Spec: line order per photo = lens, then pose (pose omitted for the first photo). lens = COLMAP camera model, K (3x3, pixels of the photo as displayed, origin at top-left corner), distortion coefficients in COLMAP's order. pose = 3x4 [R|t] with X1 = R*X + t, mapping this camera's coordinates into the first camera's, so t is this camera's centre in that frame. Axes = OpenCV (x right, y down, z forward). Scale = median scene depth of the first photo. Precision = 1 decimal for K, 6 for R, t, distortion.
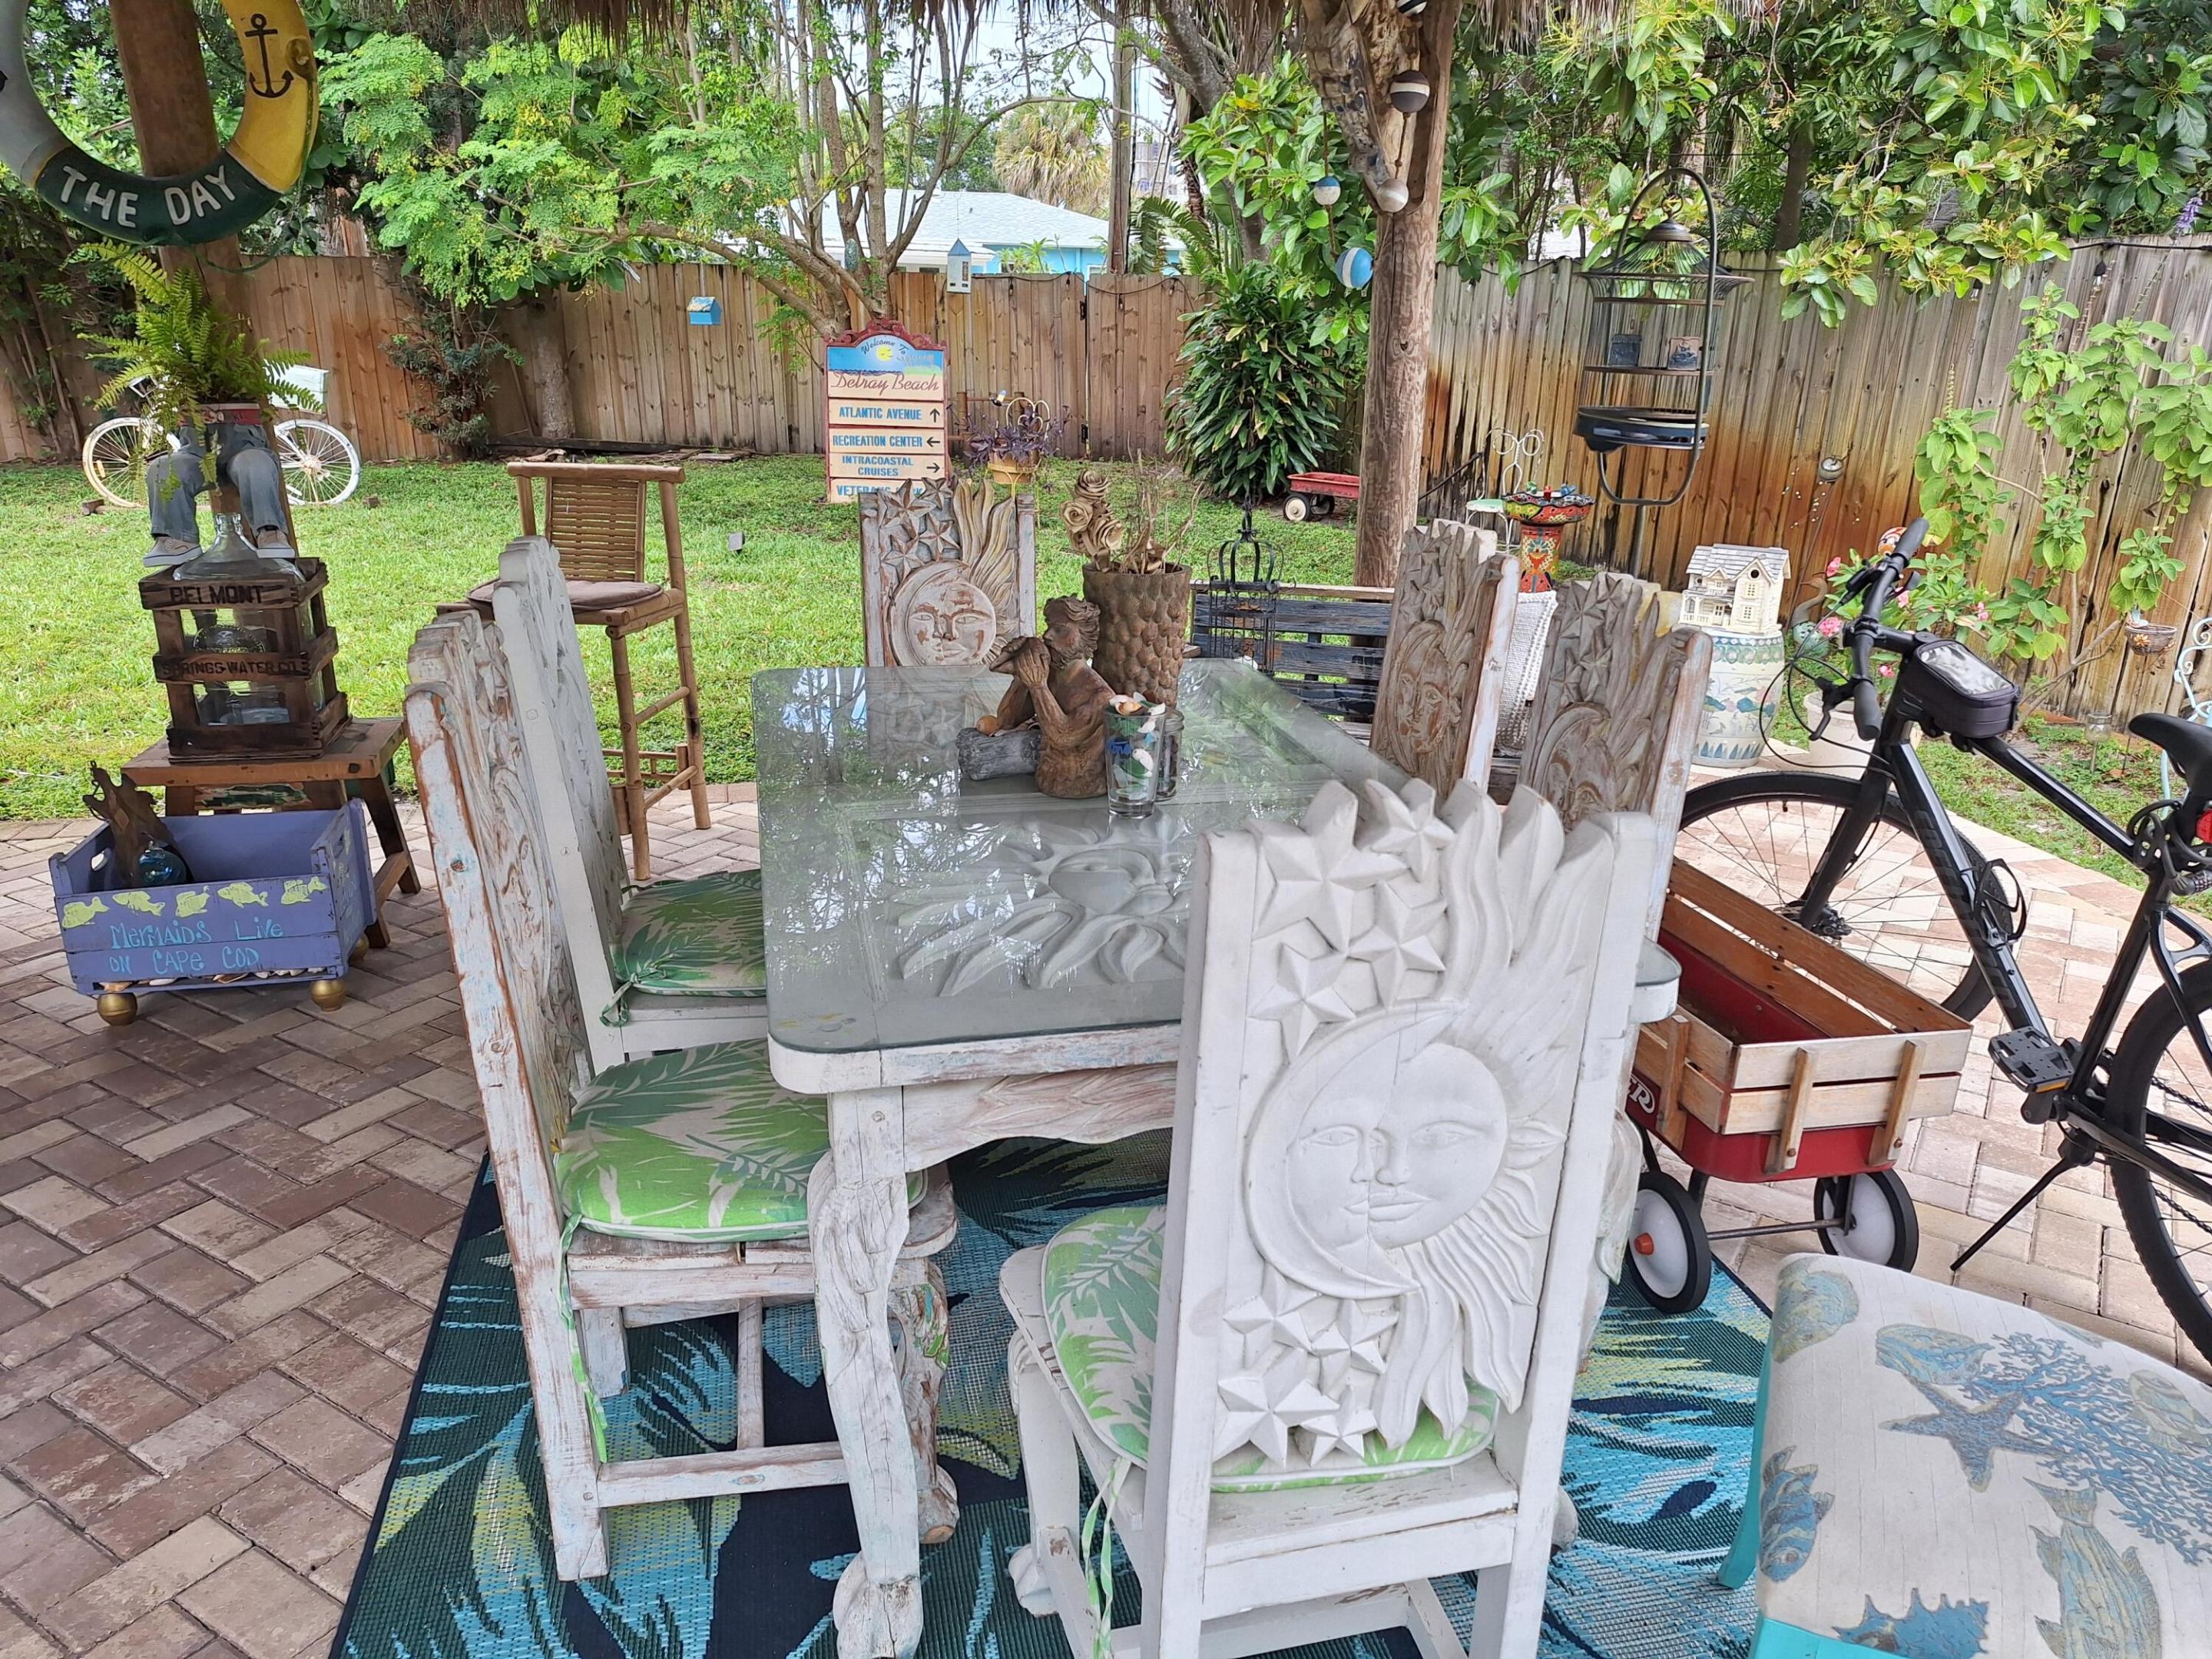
lens RADIAL K [[1527.5, 0, 1138.1], [0, 1527.5, 852.0], [0, 0, 1]] dist [0.084825, -0.091550]
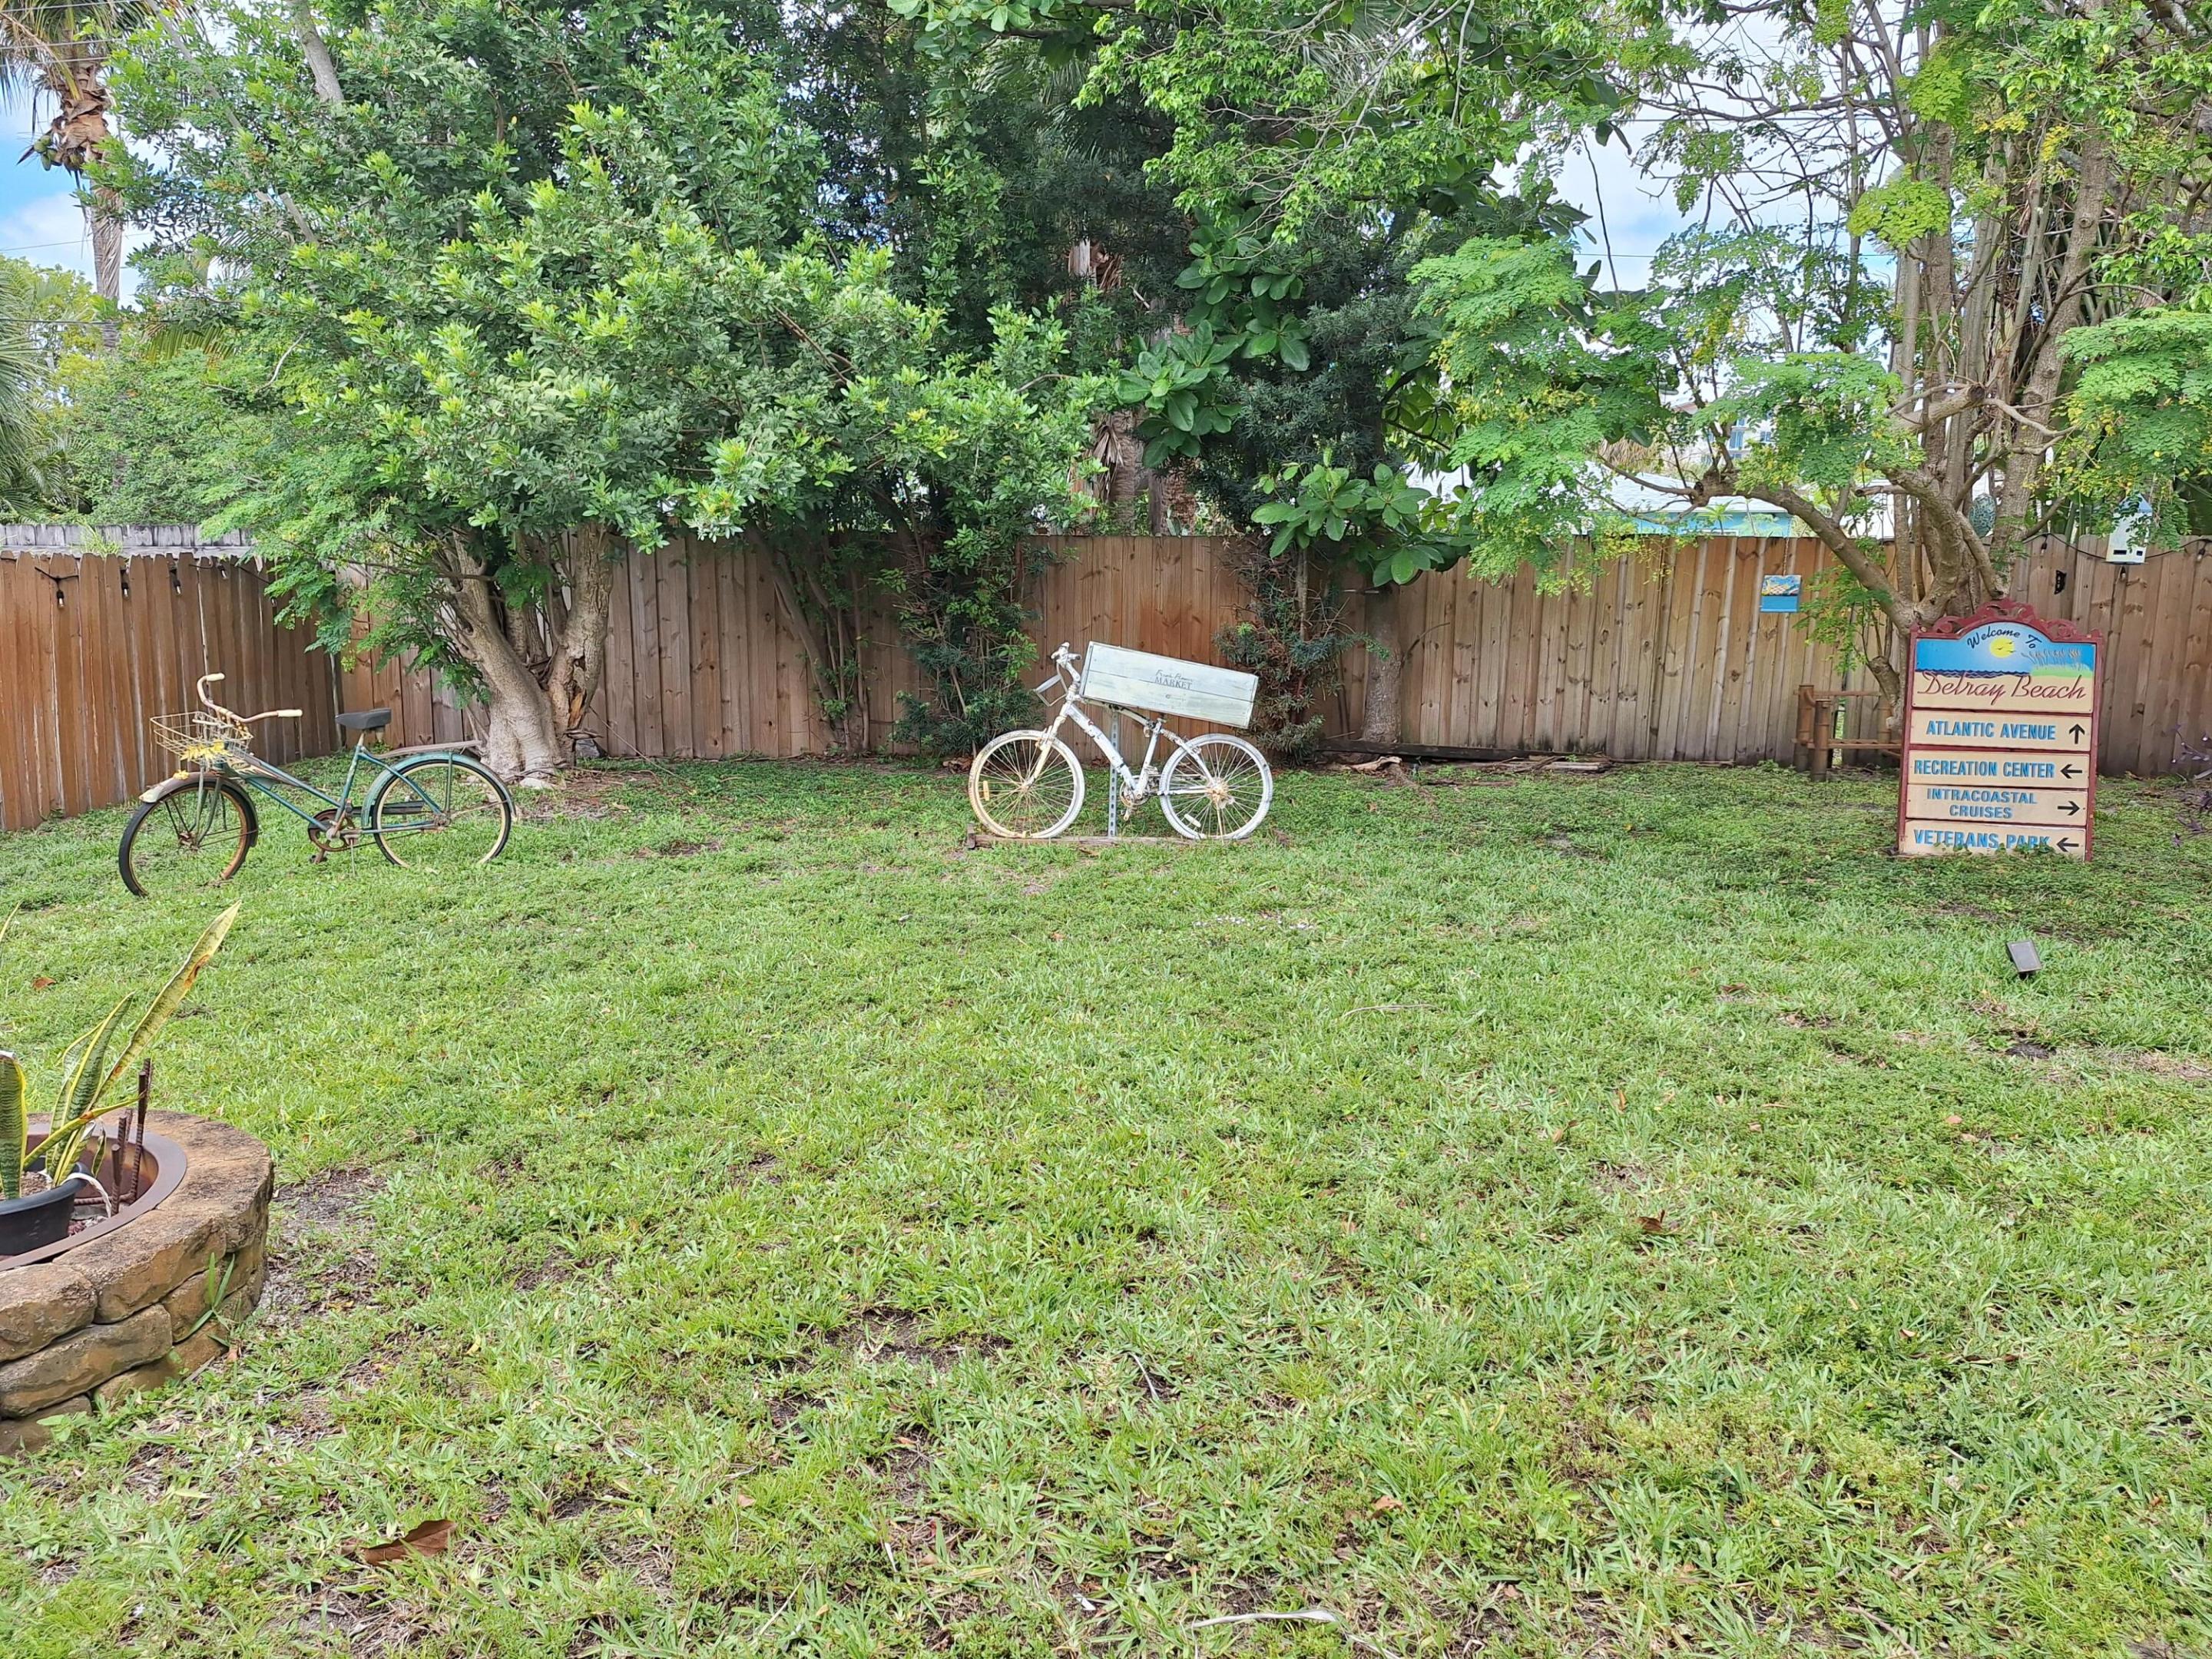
lens RADIAL K [[1527.5, 0, 1114.3], [0, 1527.5, 835.9], [0, 0, 1]] dist [0.084825, -0.091550]
pose [[0.961514, 0.040684, -0.271726, -0.551797], [-0.086199, 0.983712, -0.157734, -0.148854], [0.260883, 0.175086, 0.949360, 0.386380]]
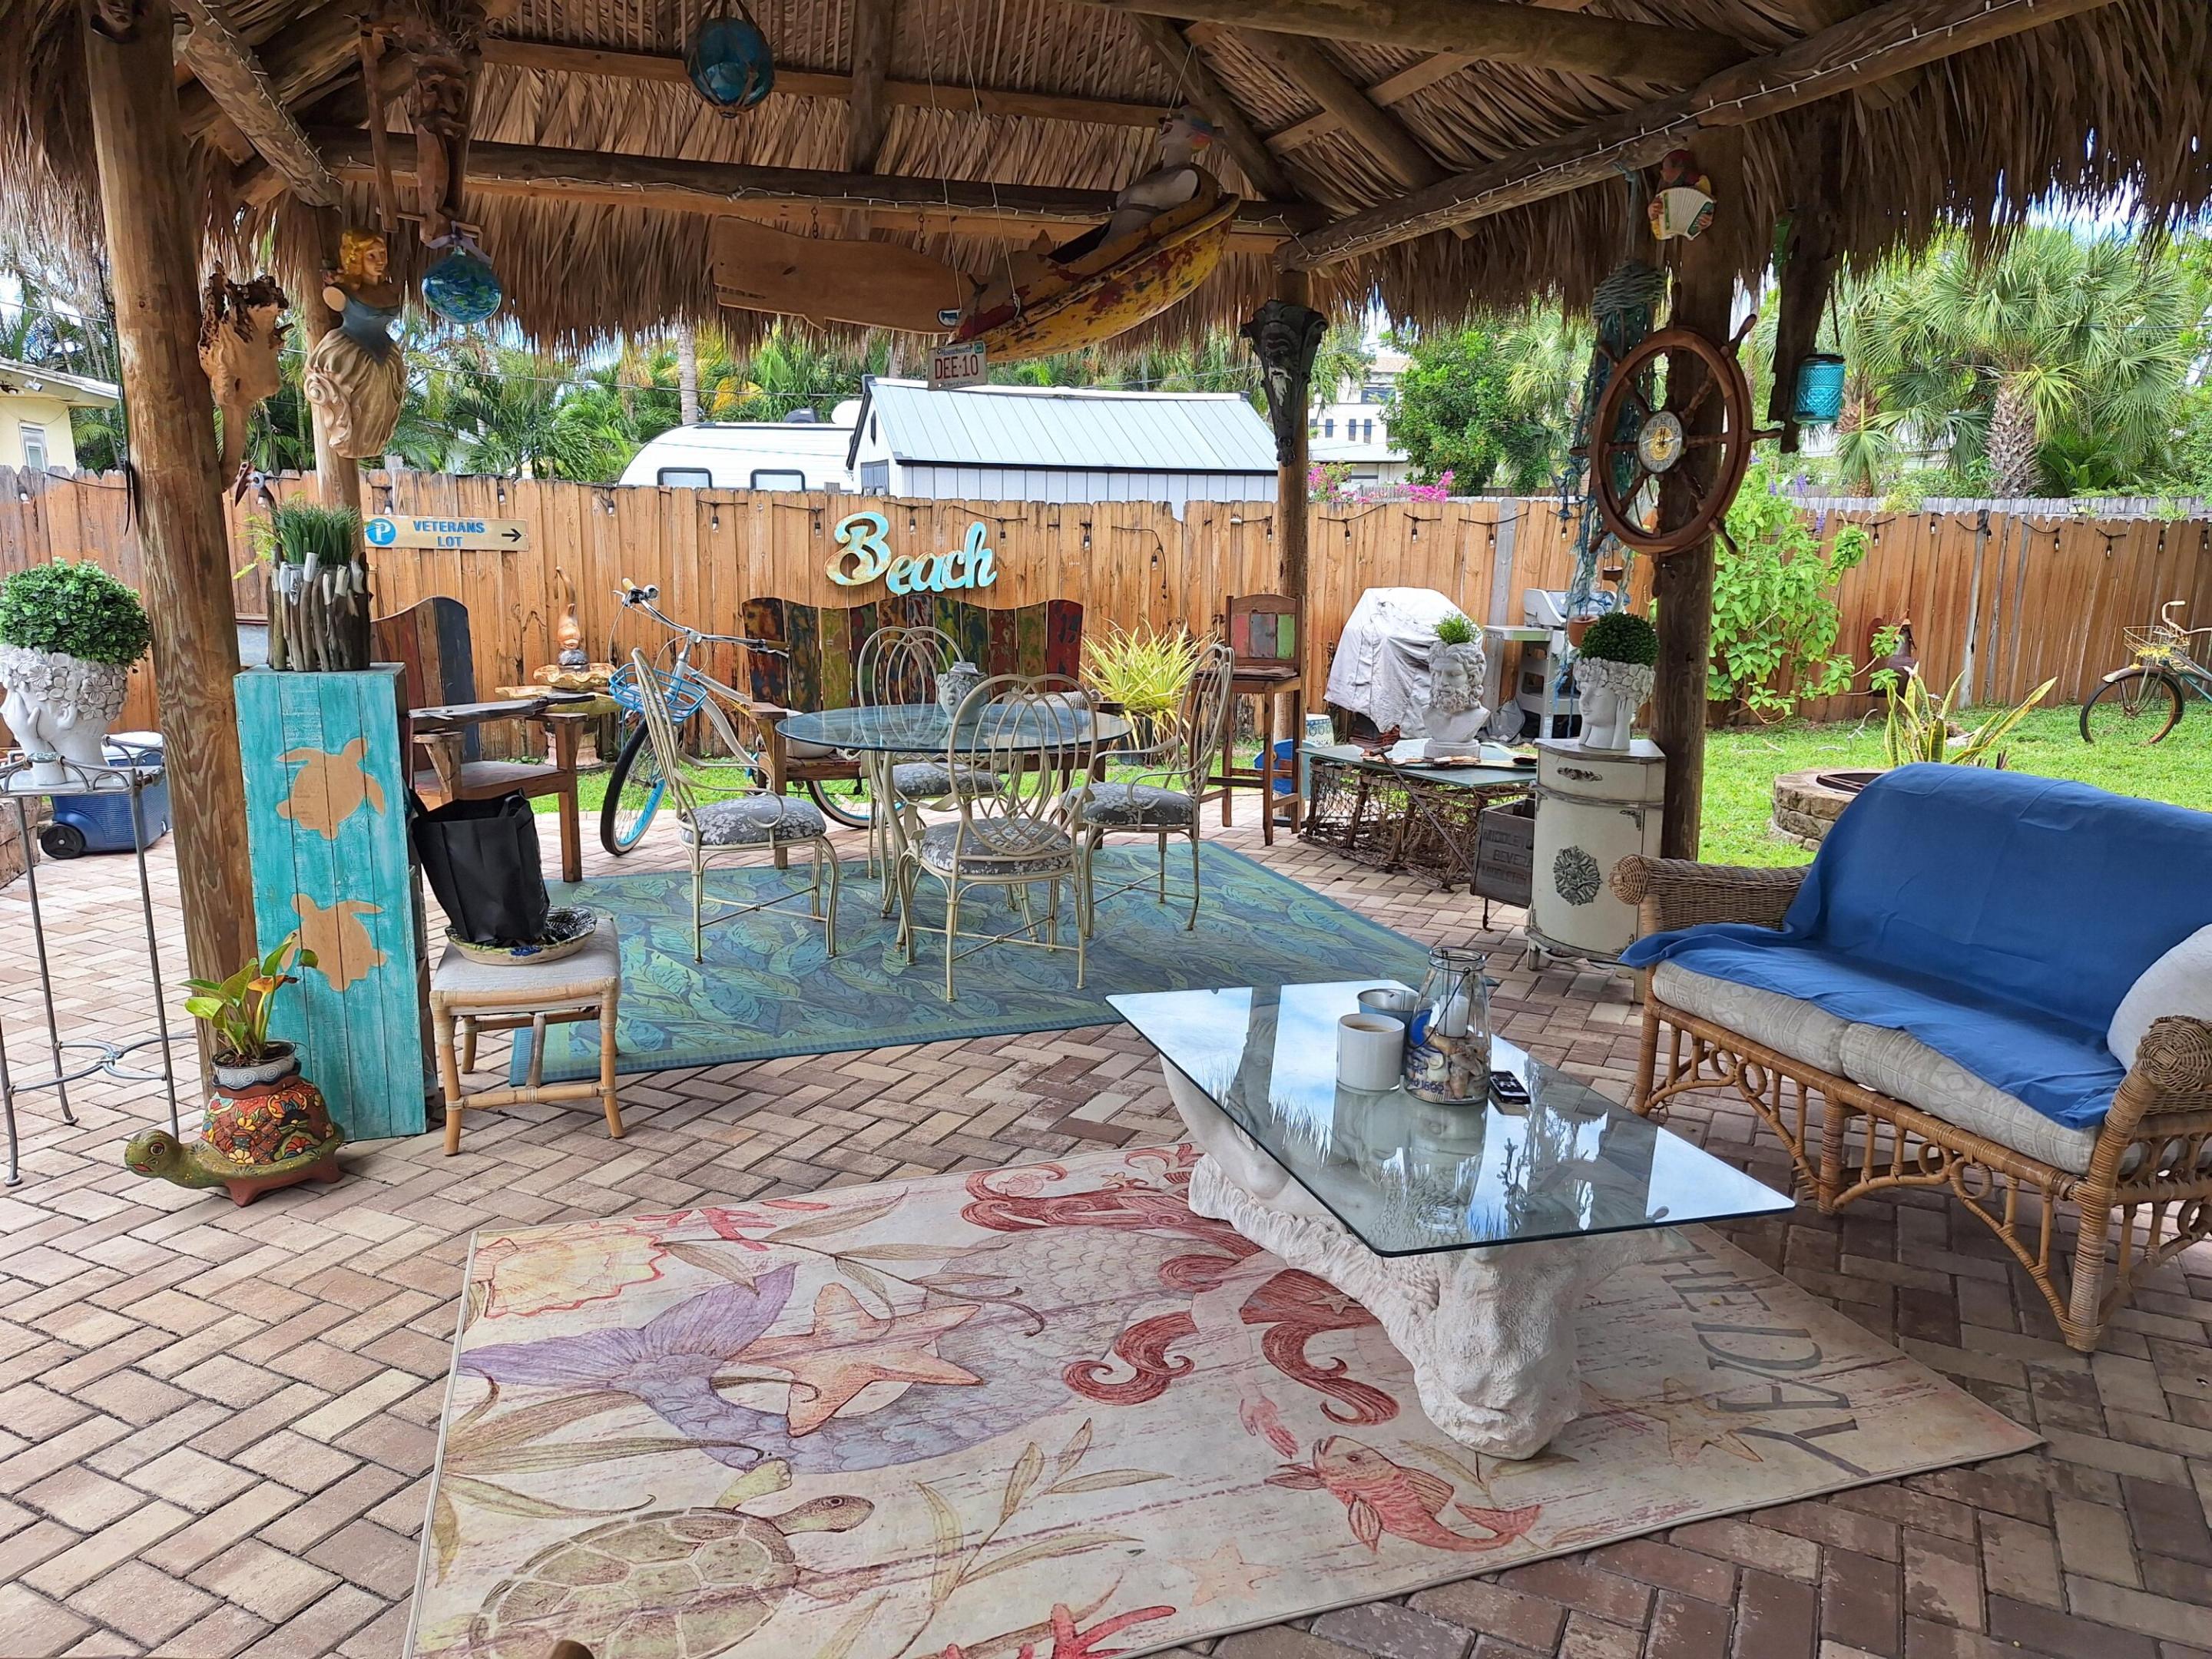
lens RADIAL K [[1527.5, 0, 1106.7], [0, 1527.5, 833.1], [0, 0, 1]] dist [0.084825, -0.091550]
pose [[0.087452, 0.183826, -0.979061, -0.032726], [-0.335940, 0.930696, 0.144738, -0.037674], [0.937815, 0.316248, 0.143146, 0.105355]]
